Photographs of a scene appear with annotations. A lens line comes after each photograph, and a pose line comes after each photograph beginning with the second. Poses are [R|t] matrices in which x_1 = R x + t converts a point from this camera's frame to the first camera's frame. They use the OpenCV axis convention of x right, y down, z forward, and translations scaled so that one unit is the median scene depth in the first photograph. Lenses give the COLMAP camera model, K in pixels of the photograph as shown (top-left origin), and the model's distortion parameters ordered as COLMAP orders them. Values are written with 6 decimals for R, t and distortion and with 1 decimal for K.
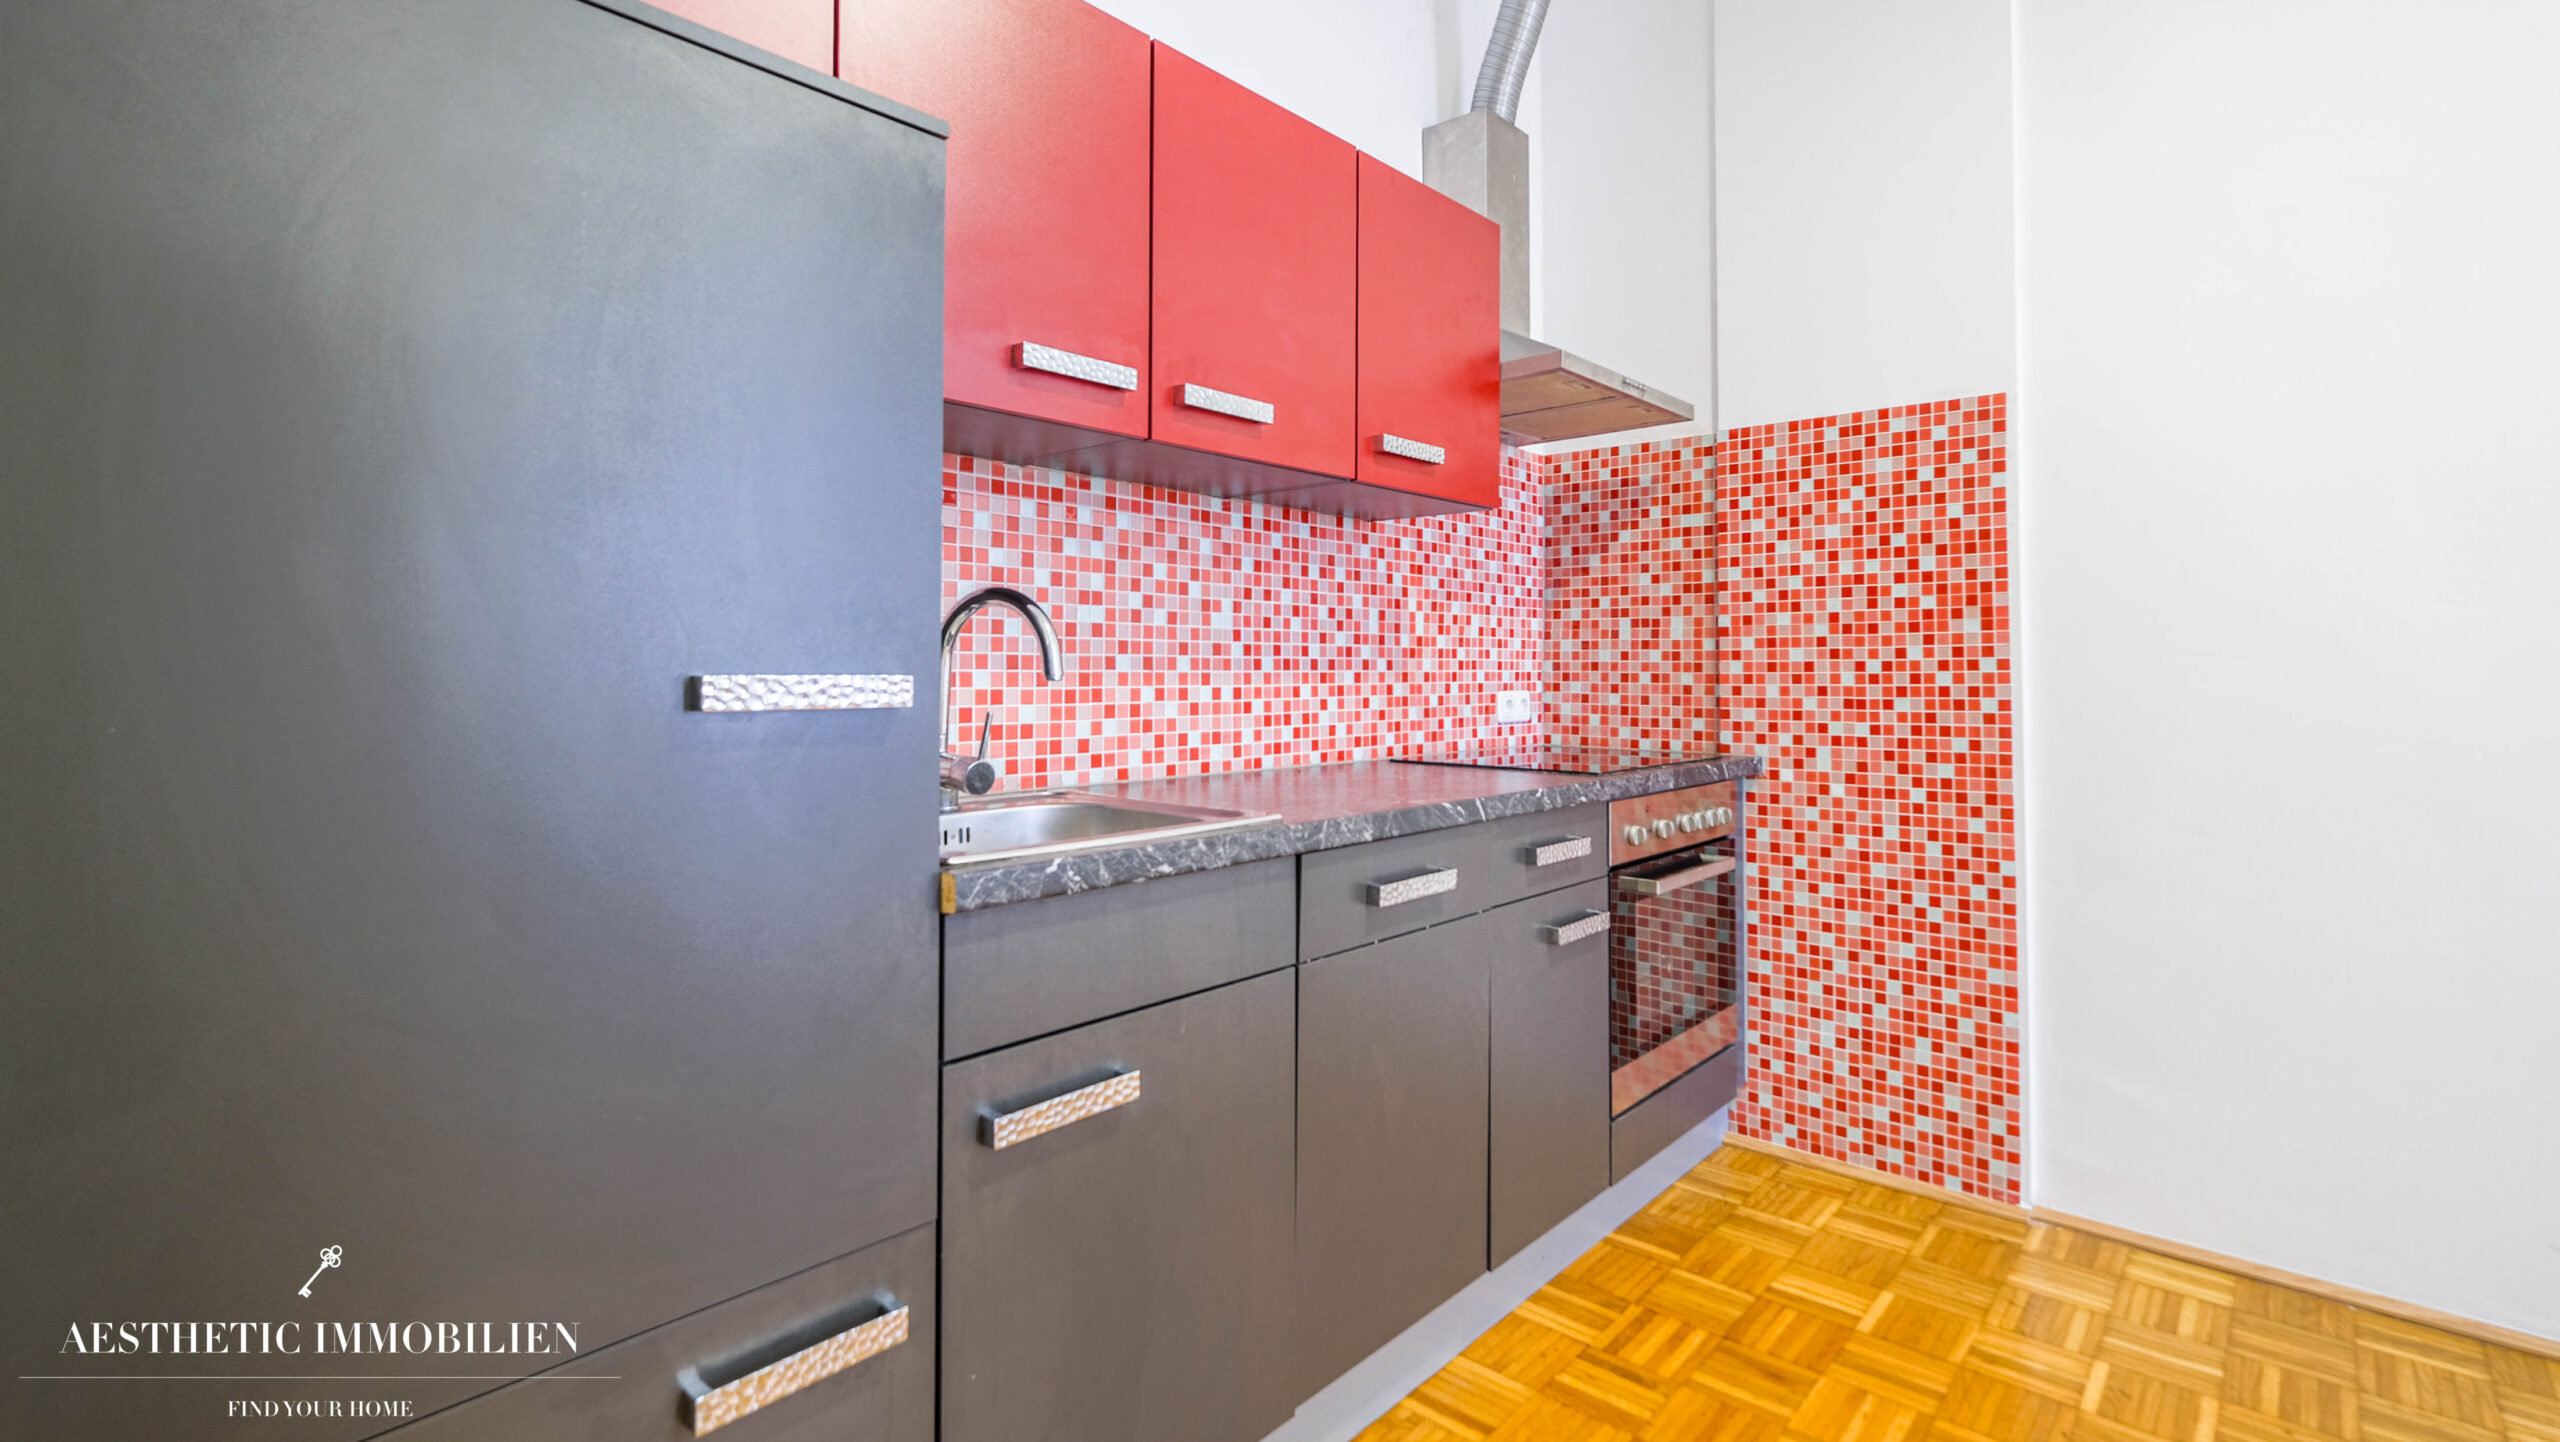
lens RADIAL K [[1106.7, 0, 1296.3], [0, 1106.7, 701.7], [0, 0, 1]] dist [-0.002541, -0.000116]
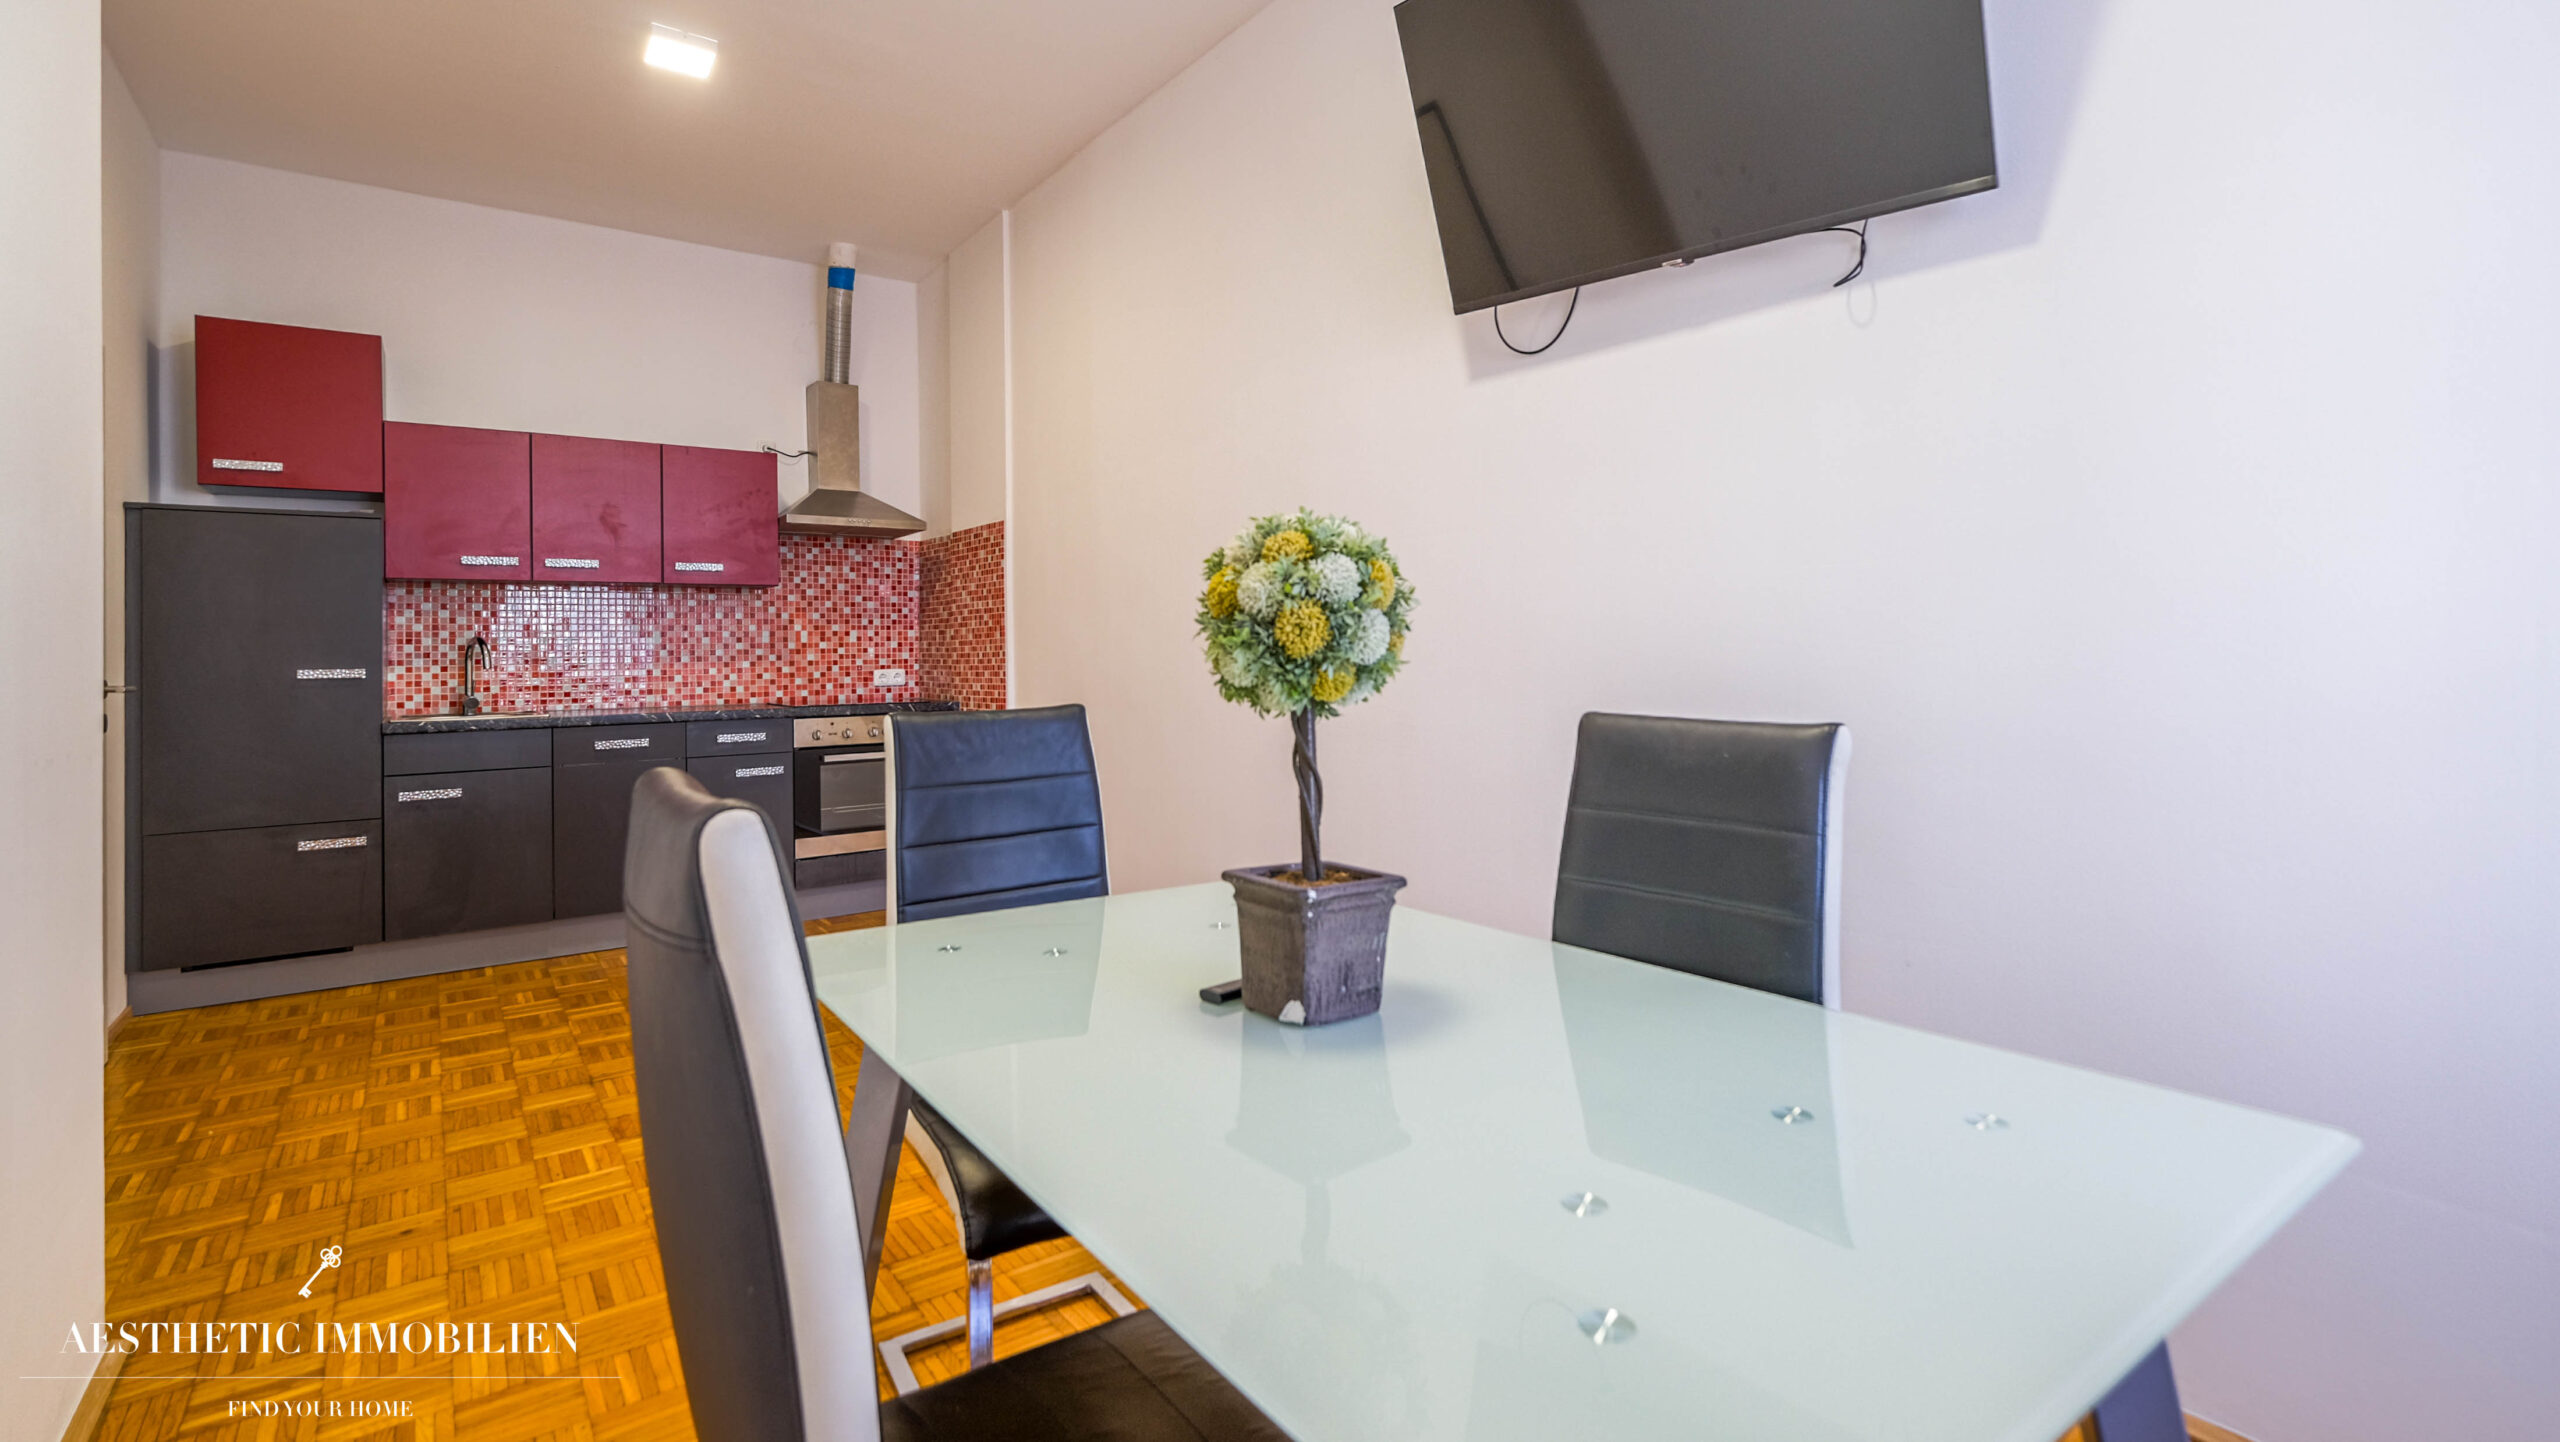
lens RADIAL K [[1106.7, 0, 1263.1], [0, 1106.7, 706.2], [0, 0, 1]] dist [-0.002541, -0.000116]
pose [[0.977357, -0.005718, -0.211518, 1.435479], [0.010663, 0.999696, 0.022248, 0.021548], [0.211326, -0.024000, 0.977121, -0.844999]]
